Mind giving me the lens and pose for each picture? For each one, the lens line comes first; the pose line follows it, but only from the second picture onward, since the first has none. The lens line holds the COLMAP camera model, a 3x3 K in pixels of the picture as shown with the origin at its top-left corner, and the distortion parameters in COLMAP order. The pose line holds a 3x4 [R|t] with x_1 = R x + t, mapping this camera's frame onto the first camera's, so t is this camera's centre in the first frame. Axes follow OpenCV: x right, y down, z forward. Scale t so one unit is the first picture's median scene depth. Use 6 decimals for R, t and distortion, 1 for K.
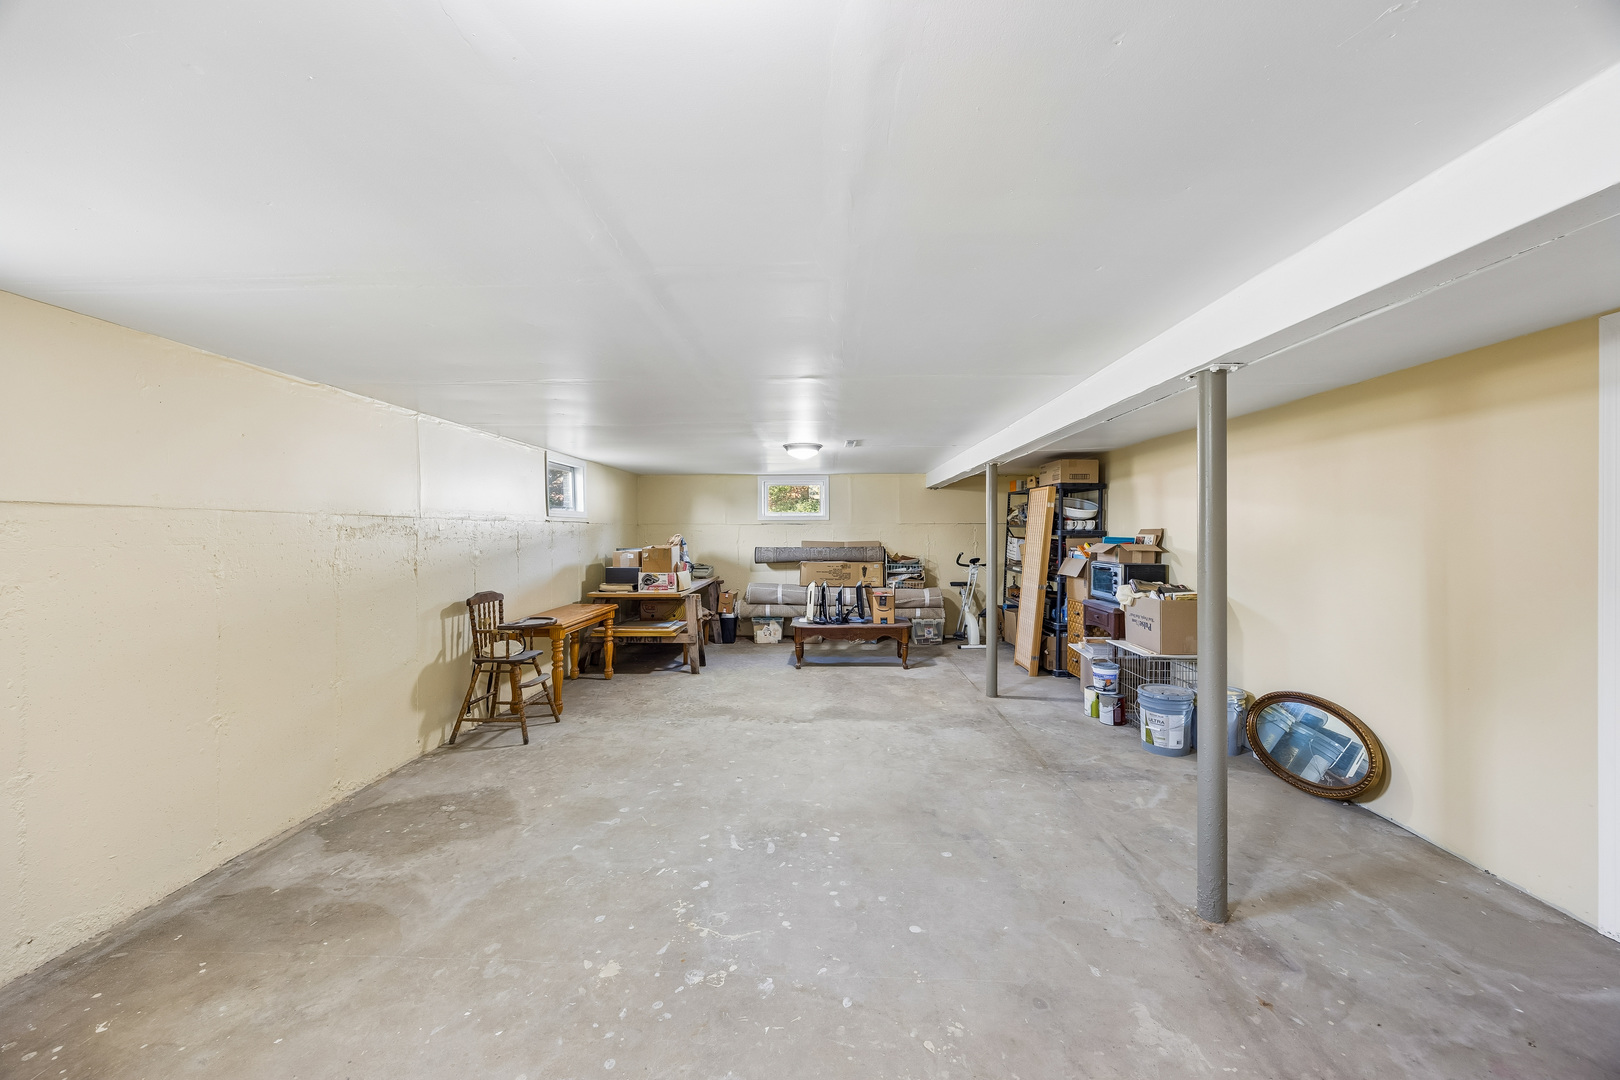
lens RADIAL K [[619.0, 0, 813.1], [0, 619.0, 533.7], [0, 0, 1]] dist [-0.001154, -0.000409]
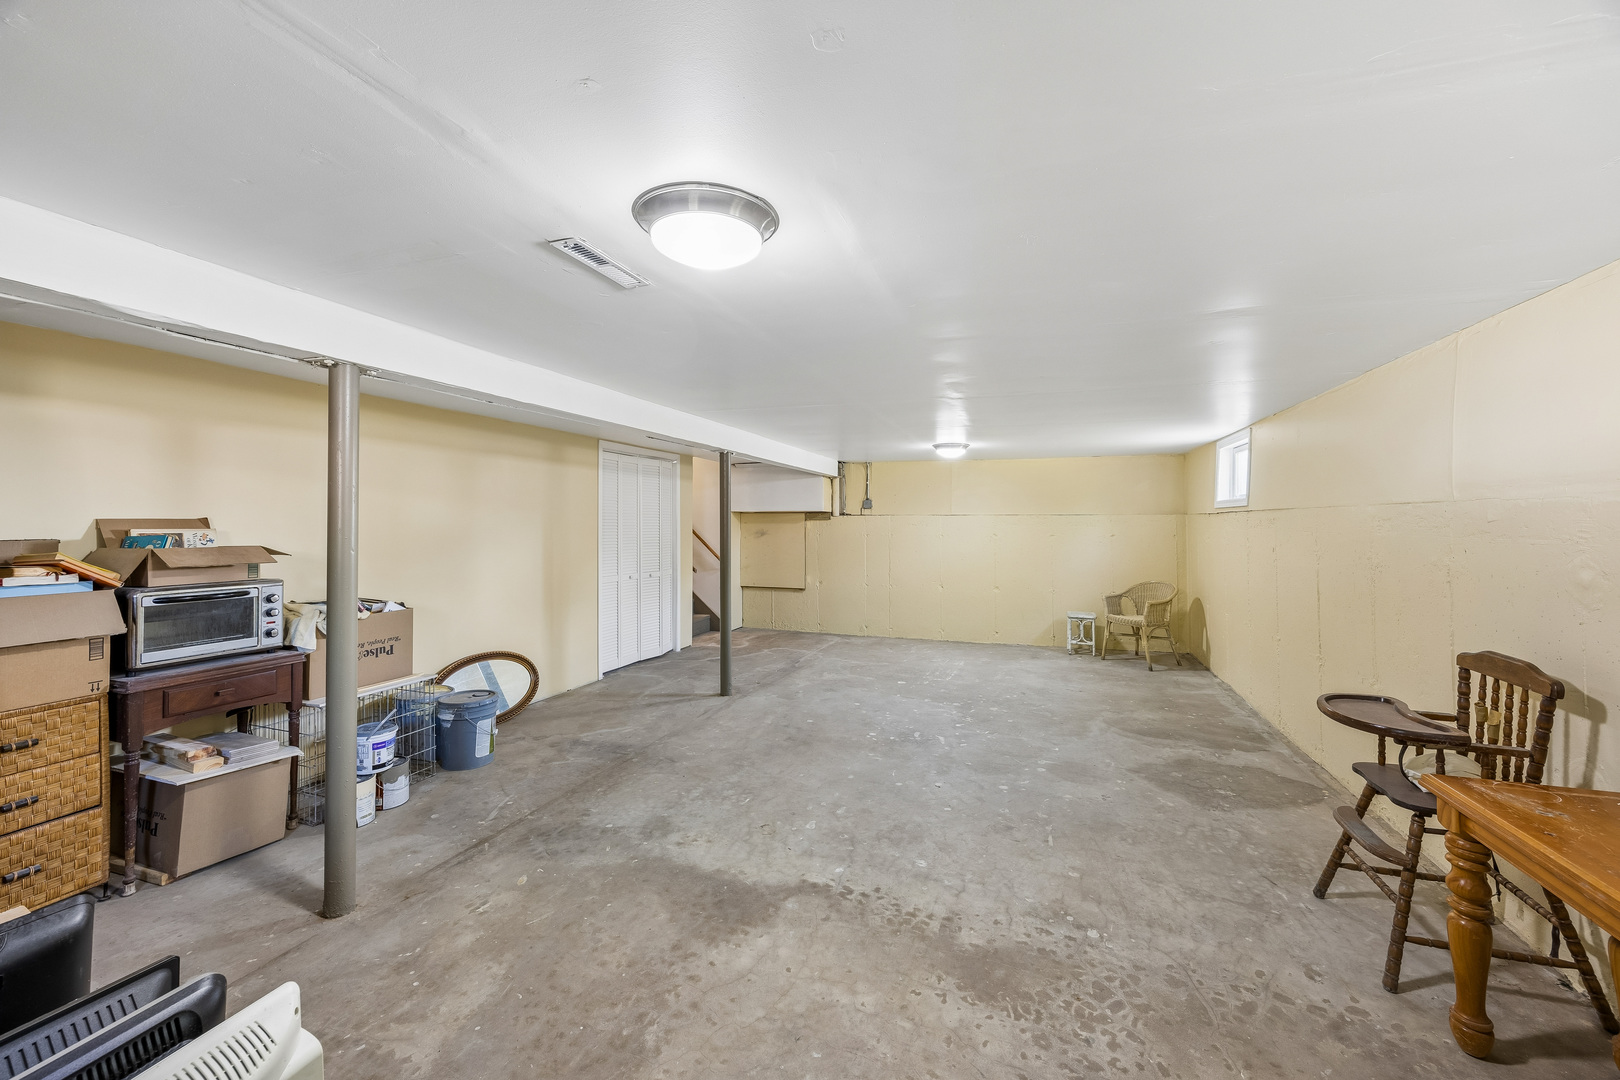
lens RADIAL K [[619.0, 0, 816.9], [0, 619.0, 536.3], [0, 0, 1]] dist [-0.001154, -0.000409]
pose [[-0.952169, -0.004316, 0.305540, -0.241333], [0.003548, 0.999677, 0.025177, -0.008673], [-0.305550, 0.025056, -0.951846, 2.045947]]
